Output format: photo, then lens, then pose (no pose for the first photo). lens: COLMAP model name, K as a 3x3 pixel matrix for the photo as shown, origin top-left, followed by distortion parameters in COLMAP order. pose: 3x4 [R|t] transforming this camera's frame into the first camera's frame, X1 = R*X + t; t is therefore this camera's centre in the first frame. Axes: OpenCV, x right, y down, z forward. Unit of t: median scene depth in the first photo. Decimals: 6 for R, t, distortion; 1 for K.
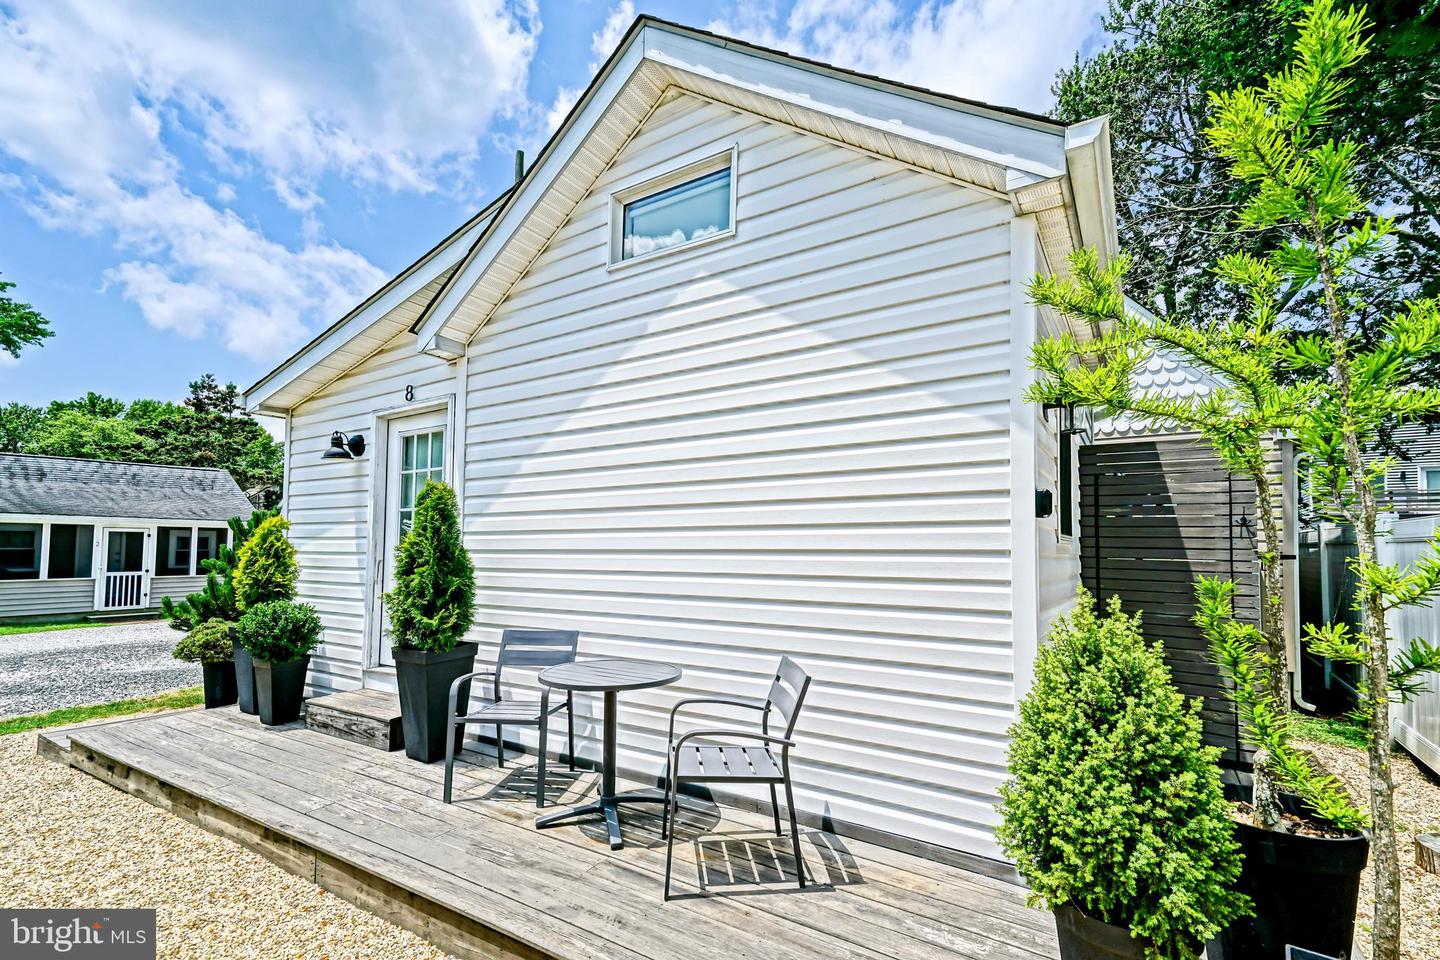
lens RADIAL K [[647.1, 0, 721.0], [0, 647.1, 538.3], [0, 0, 1]] dist [-0.001242, -0.000007]
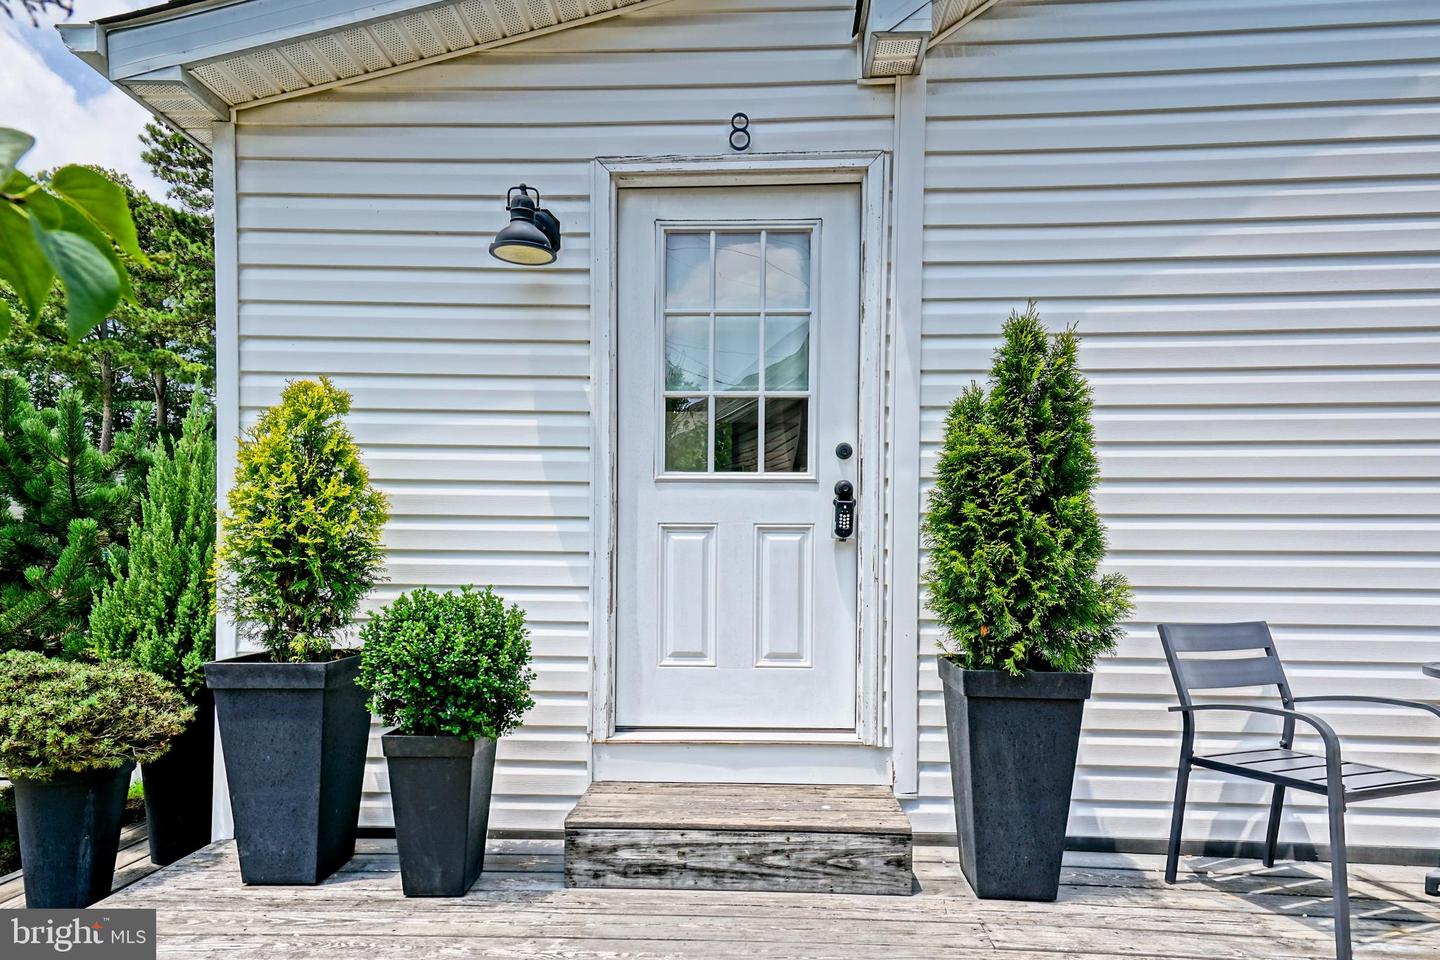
lens RADIAL K [[752.2, 0, 720.3], [0, 752.2, 597.0], [0, 0, 1]] dist [0.000007, 0.000067]
pose [[0.870505, -0.000940, 0.492160, -1.066570], [-0.020162, 0.999091, 0.037570, 0.117958], [-0.491747, -0.042627, 0.869694, 0.738616]]
